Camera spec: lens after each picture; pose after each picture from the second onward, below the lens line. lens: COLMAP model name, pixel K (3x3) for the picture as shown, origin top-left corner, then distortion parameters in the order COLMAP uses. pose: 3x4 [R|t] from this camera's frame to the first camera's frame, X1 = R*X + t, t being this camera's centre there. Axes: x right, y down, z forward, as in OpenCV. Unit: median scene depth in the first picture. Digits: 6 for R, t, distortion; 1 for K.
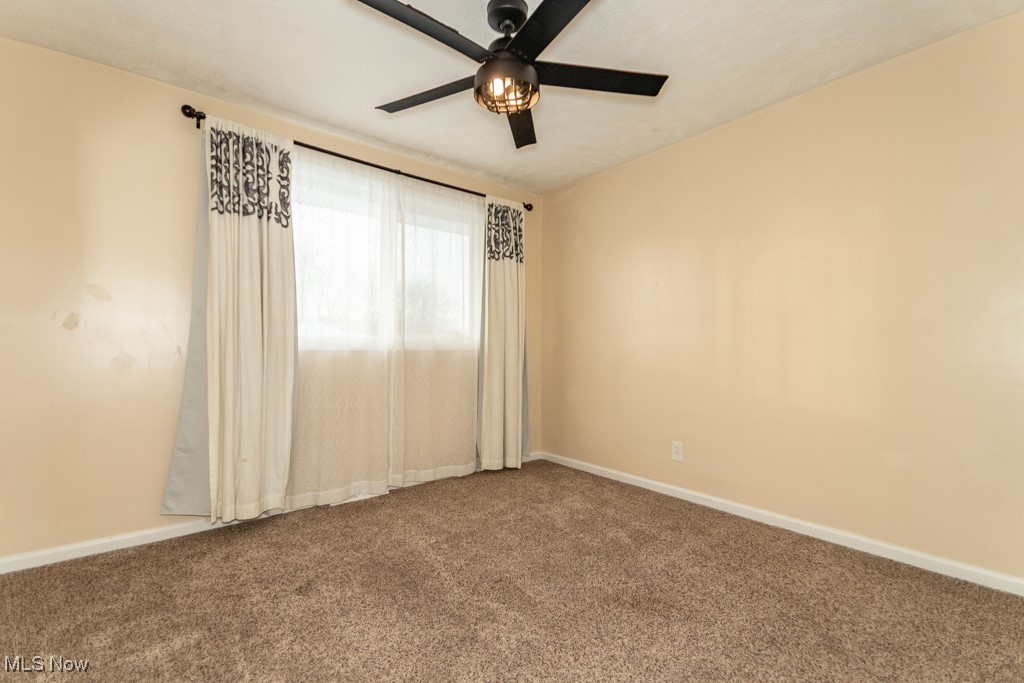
lens RADIAL K [[474.0, 0, 512.4], [0, 474.0, 346.3], [0, 0, 1]] dist [0.057587, -0.017119]
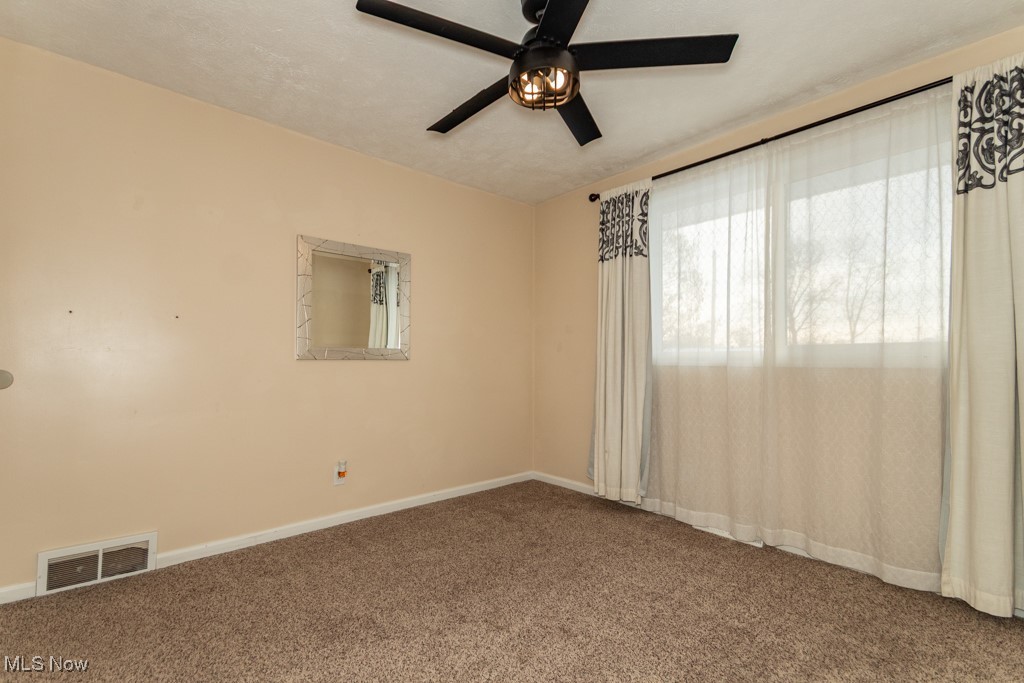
lens RADIAL K [[474.0, 0, 511.1], [0, 474.0, 345.3], [0, 0, 1]] dist [0.057587, -0.017119]
pose [[0.006207, -0.043878, -0.999018, 0.647392], [-0.008530, 0.998998, -0.043930, 0.015058], [0.999944, 0.008795, 0.005826, 0.678702]]
